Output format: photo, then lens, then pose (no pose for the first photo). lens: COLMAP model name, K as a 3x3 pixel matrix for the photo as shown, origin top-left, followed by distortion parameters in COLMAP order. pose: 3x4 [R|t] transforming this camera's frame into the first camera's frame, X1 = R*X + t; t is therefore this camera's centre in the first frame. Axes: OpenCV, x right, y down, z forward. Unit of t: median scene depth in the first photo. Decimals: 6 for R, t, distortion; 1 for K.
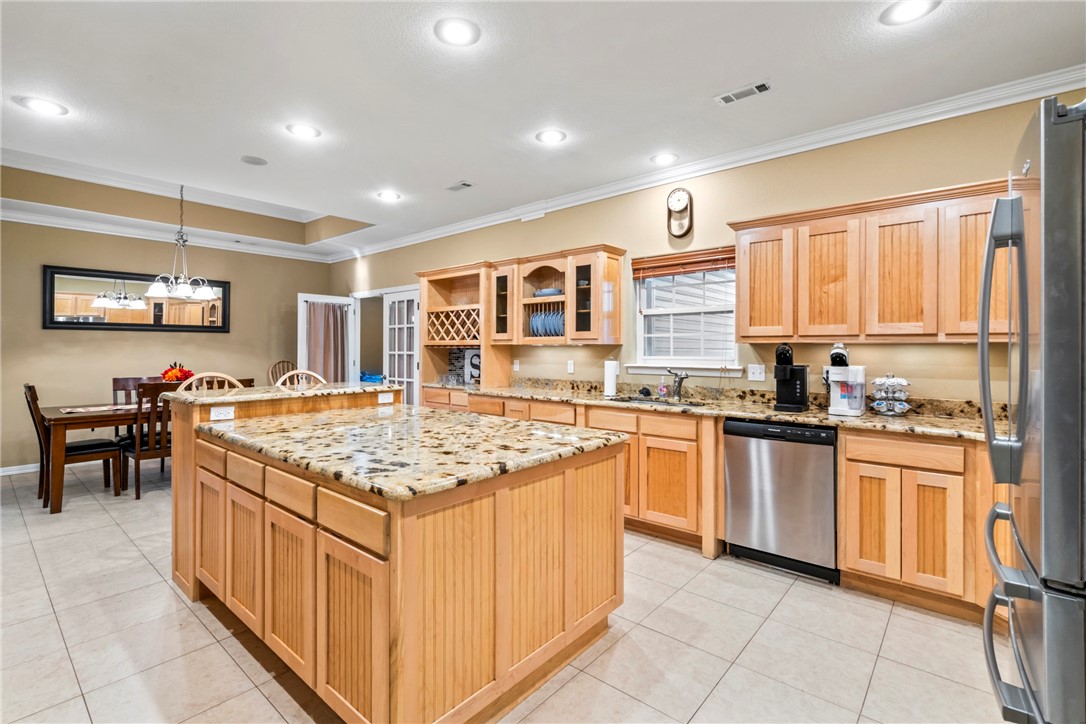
lens RADIAL K [[496.6, 0, 542.8], [0, 496.6, 354.2], [0, 0, 1]] dist [-0.000999, -0.000066]
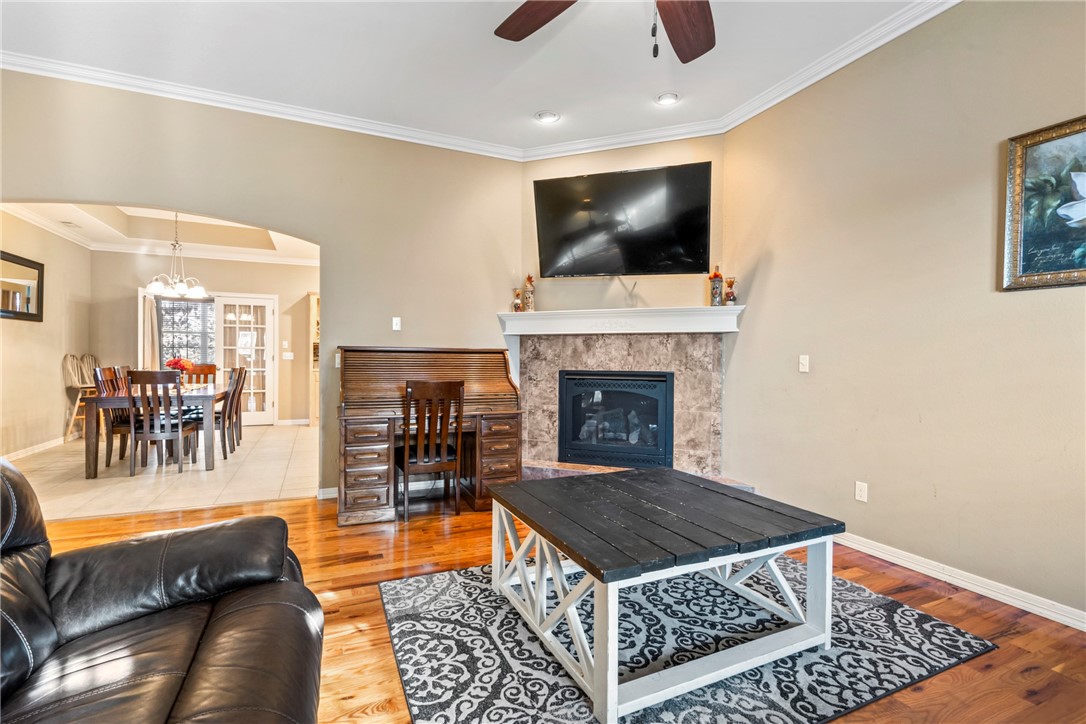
lens RADIAL K [[497.1, 0, 539.0], [0, 497.1, 363.9], [0, 0, 1]] dist [-0.000443, -0.000002]
pose [[0.427800, -0.011795, 0.903796, -1.480423], [-0.001597, 0.999903, 0.013806, 0.025485], [-0.903872, -0.007349, 0.427740, -0.247340]]
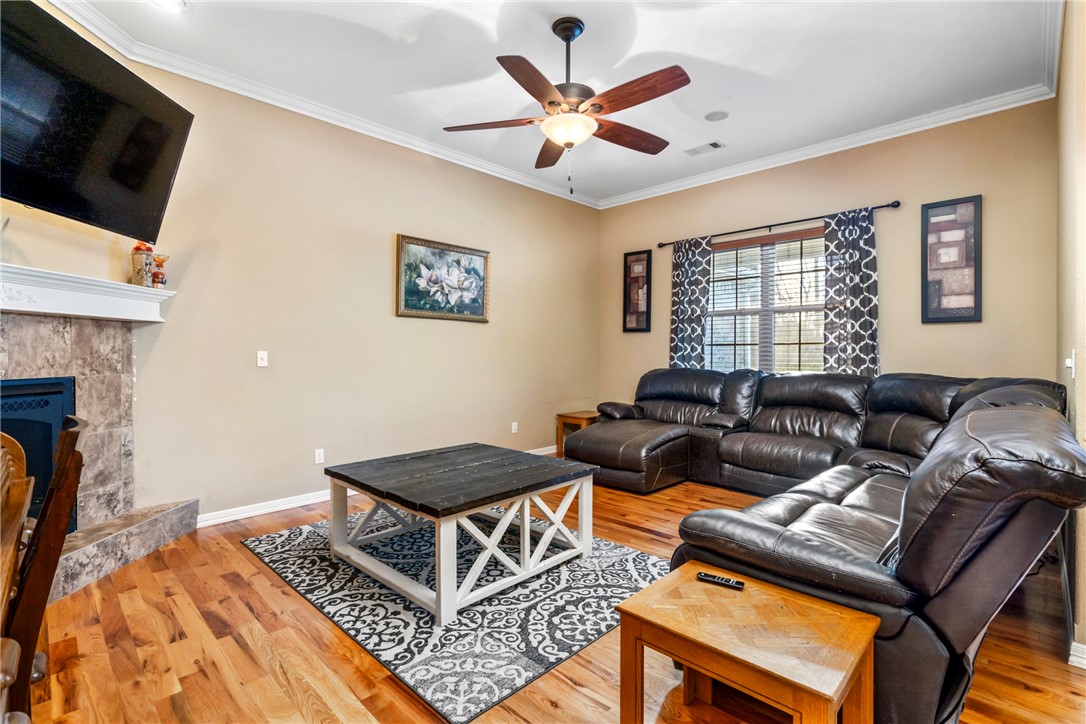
lens RADIAL K [[496.6, 0, 542.8], [0, 496.6, 354.2], [0, 0, 1]] dist [-0.000999, -0.000066]
pose [[-0.997784, 0.000050, 0.066529, -1.140787], [0.000627, 0.999962, 0.008659, 0.020955], [-0.066526, 0.008682, -0.997747, 0.476454]]
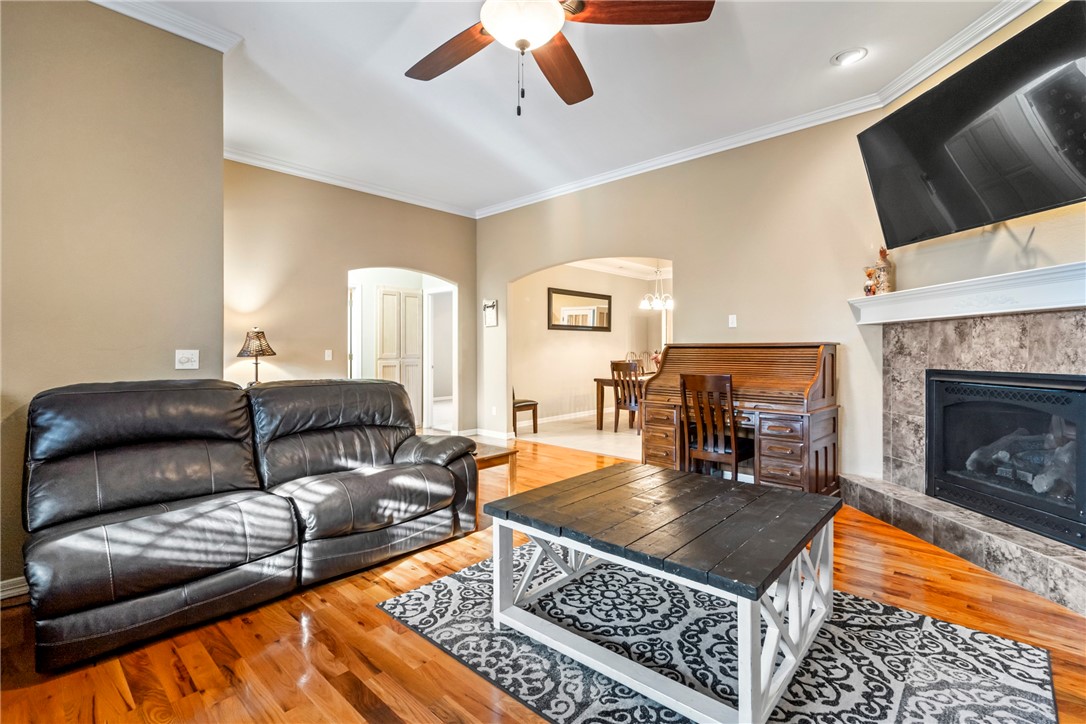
lens RADIAL K [[496.6, 0, 542.8], [0, 496.6, 354.2], [0, 0, 1]] dist [-0.000999, -0.000066]
pose [[0.999552, -0.004982, -0.029506, -1.101597], [0.005026, 0.999986, 0.001393, 0.026154], [0.029498, -0.001541, 0.999564, -0.603724]]
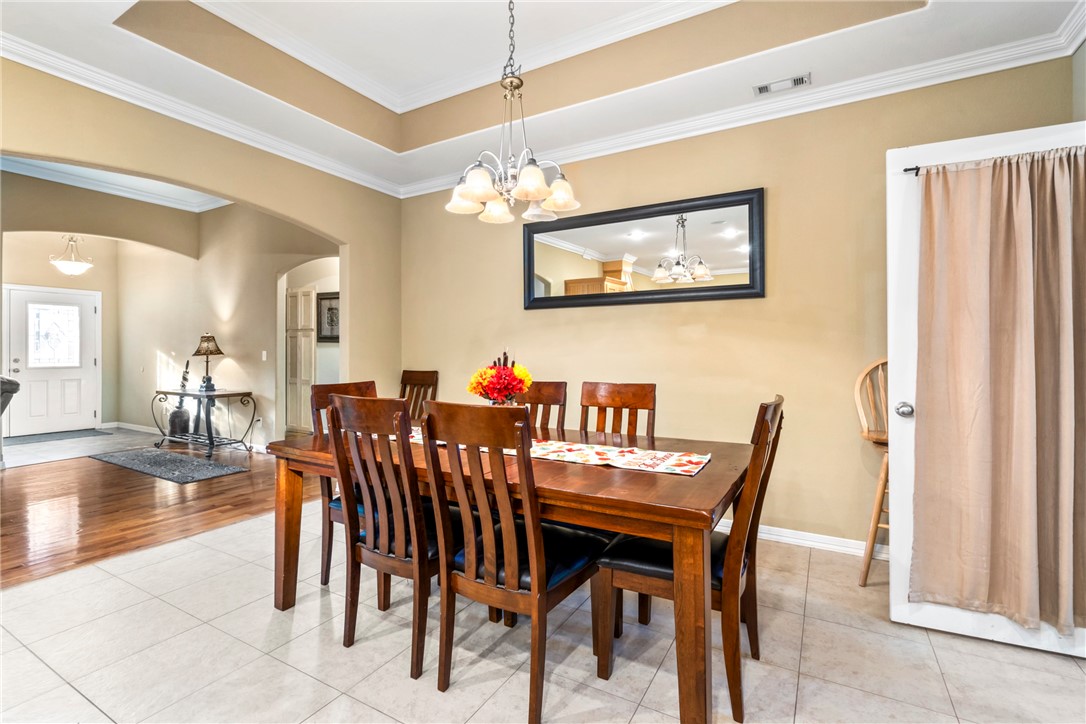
lens RADIAL K [[496.6, 0, 542.8], [0, 496.6, 354.2], [0, 0, 1]] dist [-0.000999, -0.000066]
pose [[0.188826, 0.002281, -0.982008, -0.295367], [-0.006230, 0.999980, 0.001125, 0.017625], [0.981991, 0.005906, 0.188837, 0.995901]]
